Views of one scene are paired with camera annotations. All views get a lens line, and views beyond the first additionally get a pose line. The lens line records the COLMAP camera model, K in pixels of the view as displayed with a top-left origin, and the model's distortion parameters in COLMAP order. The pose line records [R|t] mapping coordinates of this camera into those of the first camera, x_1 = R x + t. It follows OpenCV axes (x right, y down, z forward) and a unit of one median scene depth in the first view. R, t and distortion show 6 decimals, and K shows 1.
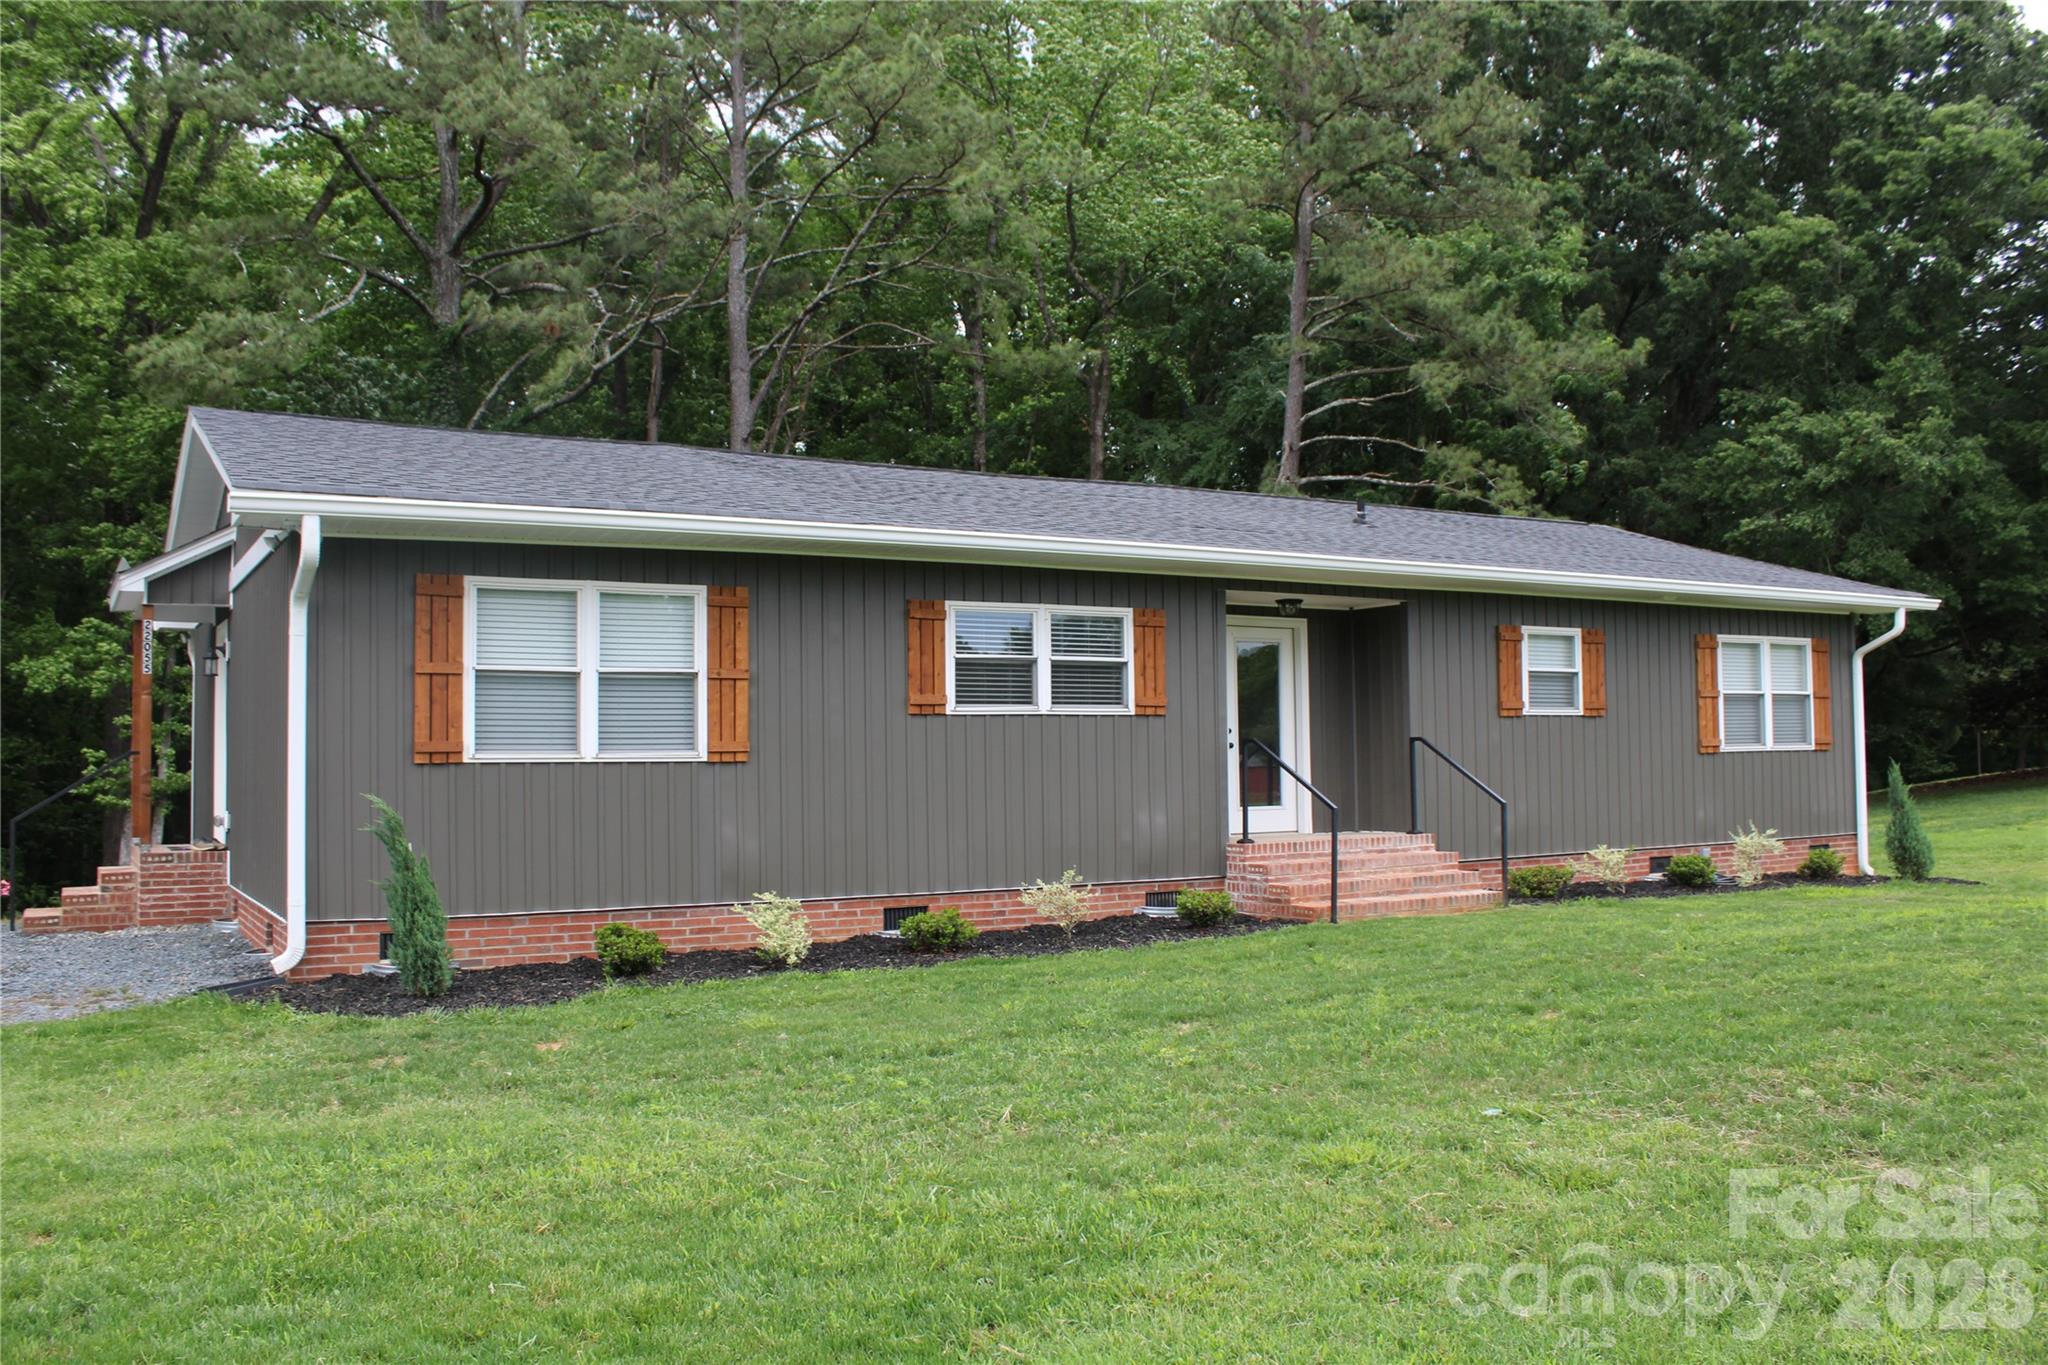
lens RADIAL K [[1673.3, 0, 1024.0], [0, 1673.3, 682.5], [0, 0, 1]] dist [-0.177708, 0.146409]
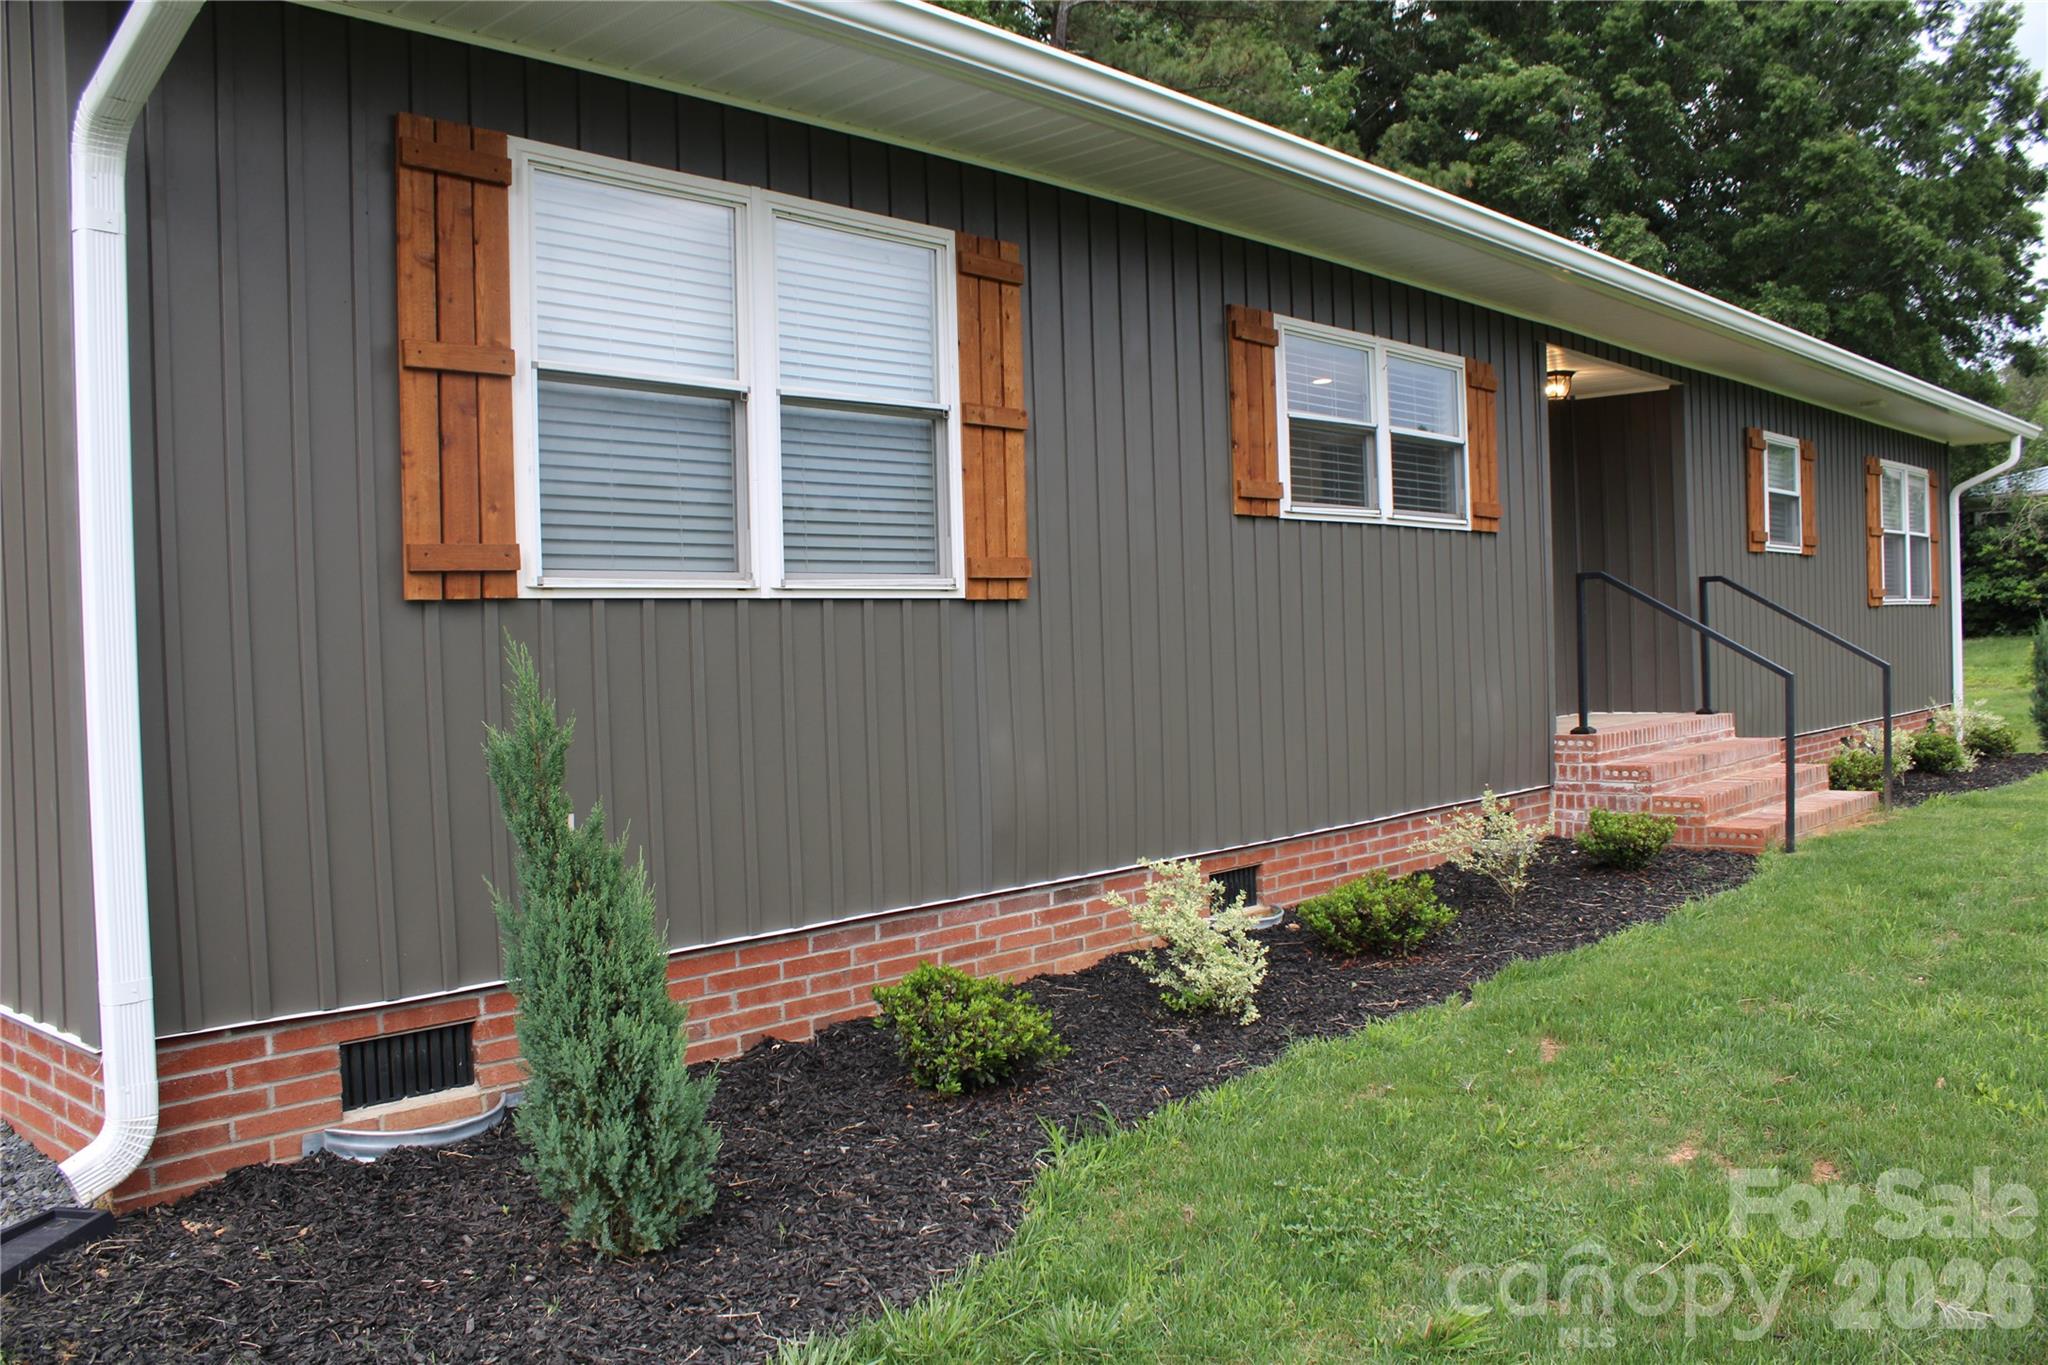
lens RADIAL K [[1691.0, 0, 1009.8], [0, 1691.0, 674.7], [0, 0, 1]] dist [-0.172583, 0.149854]
pose [[0.957318, -0.027664, 0.287710, -0.284971], [0.013692, 0.998632, 0.050461, 0.040346], [-0.288713, -0.044368, 0.956387, 0.476602]]
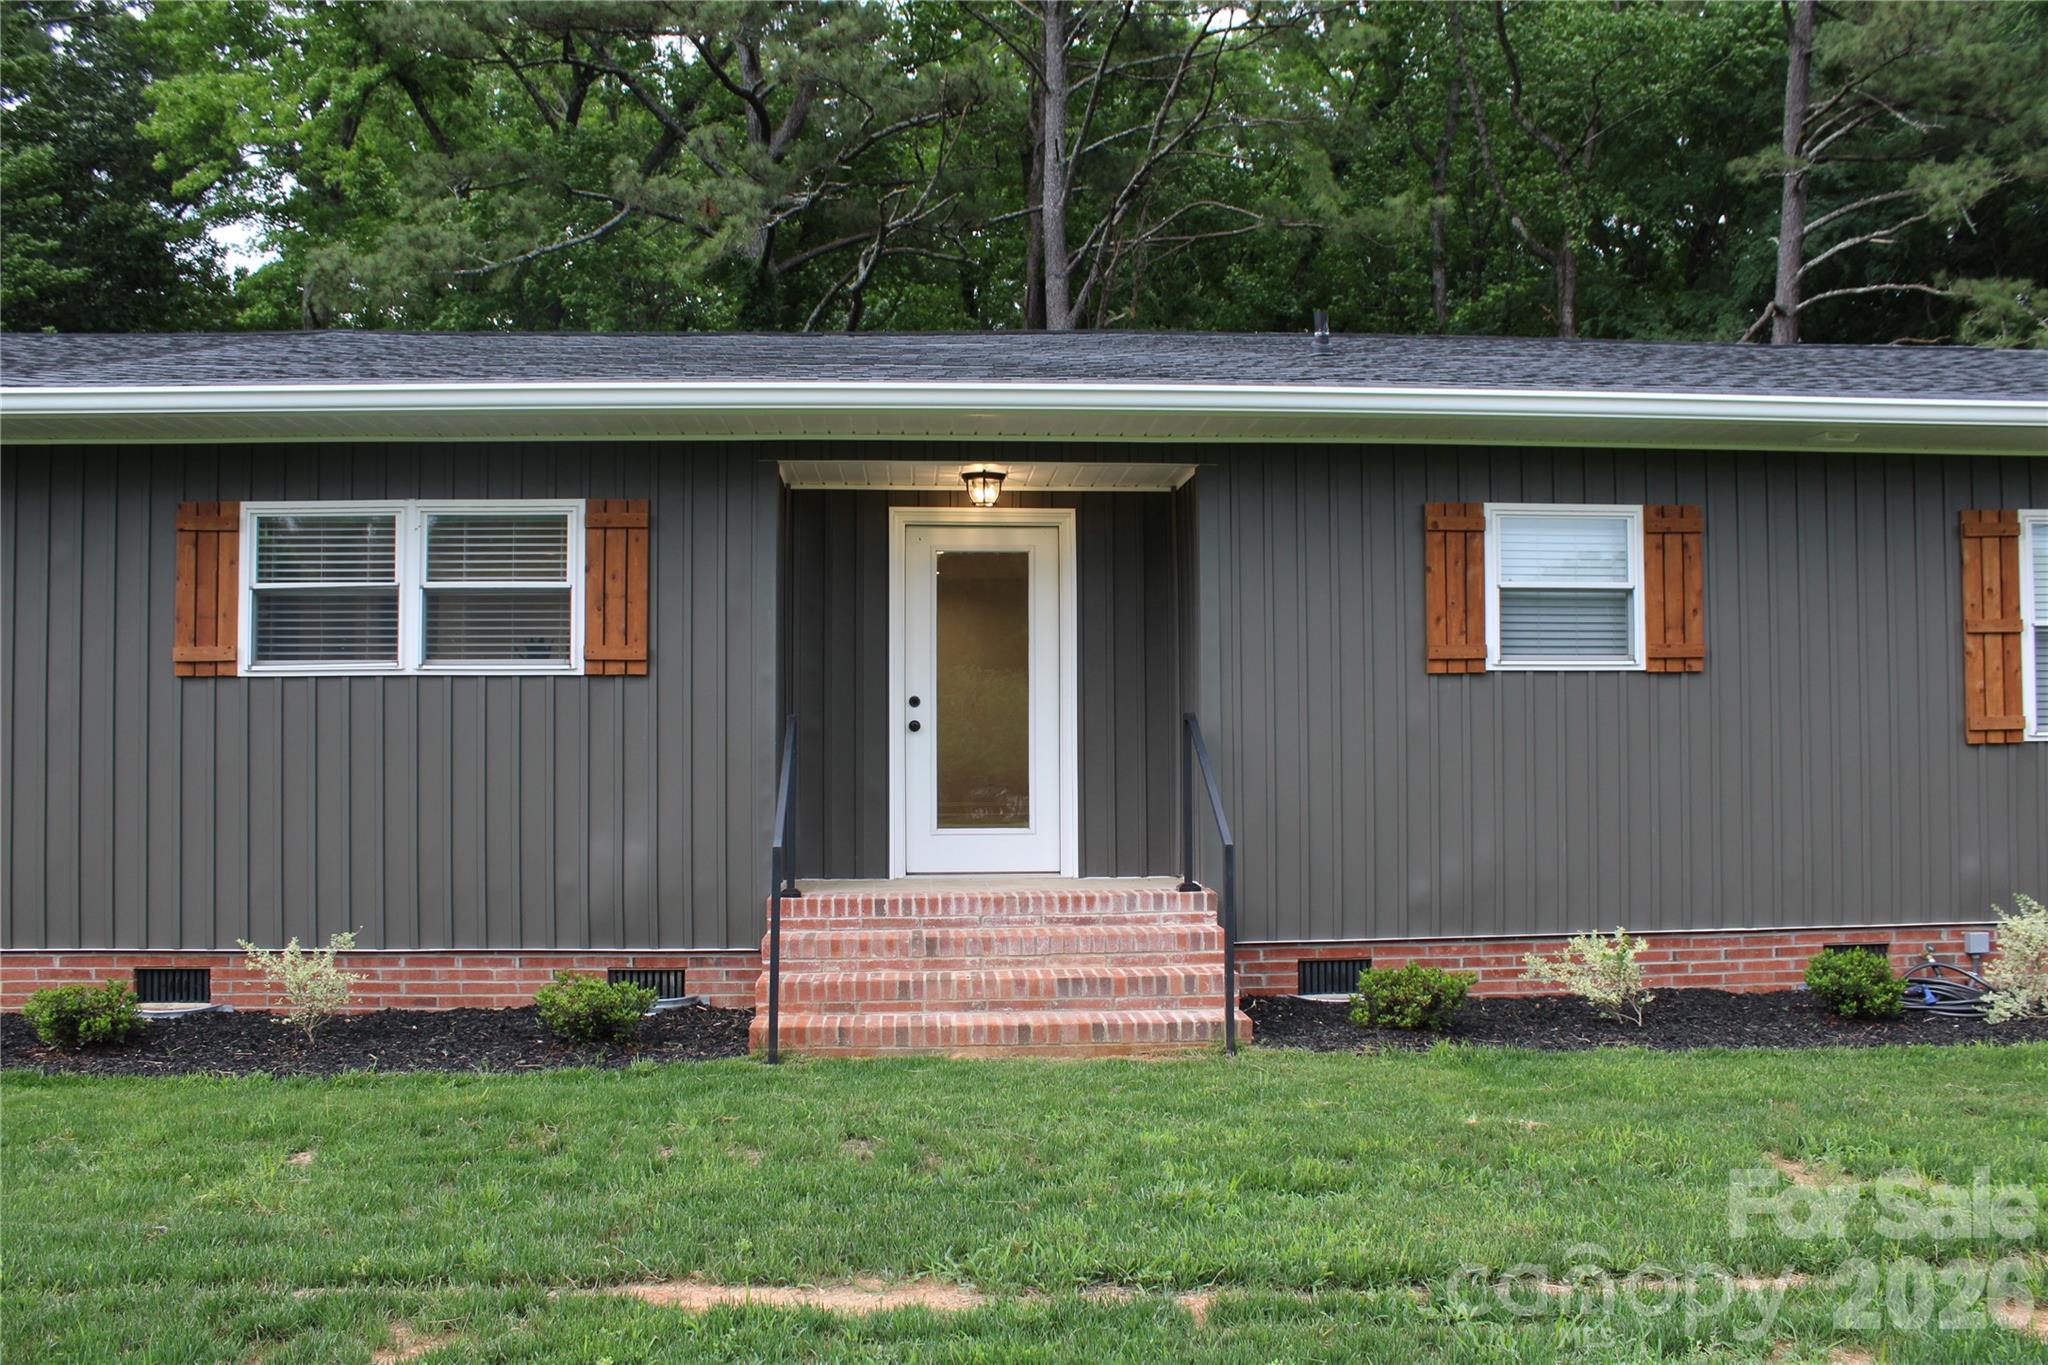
lens RADIAL K [[1666.8, 0, 1024.0], [0, 1666.8, 682.5], [0, 0, 1]] dist [-0.107853, 0.008205]
pose [[0.894467, -0.005138, -0.447105, 0.492962], [0.014921, 0.999720, 0.018362, 0.013801], [0.446885, -0.023096, 0.894293, 0.555357]]
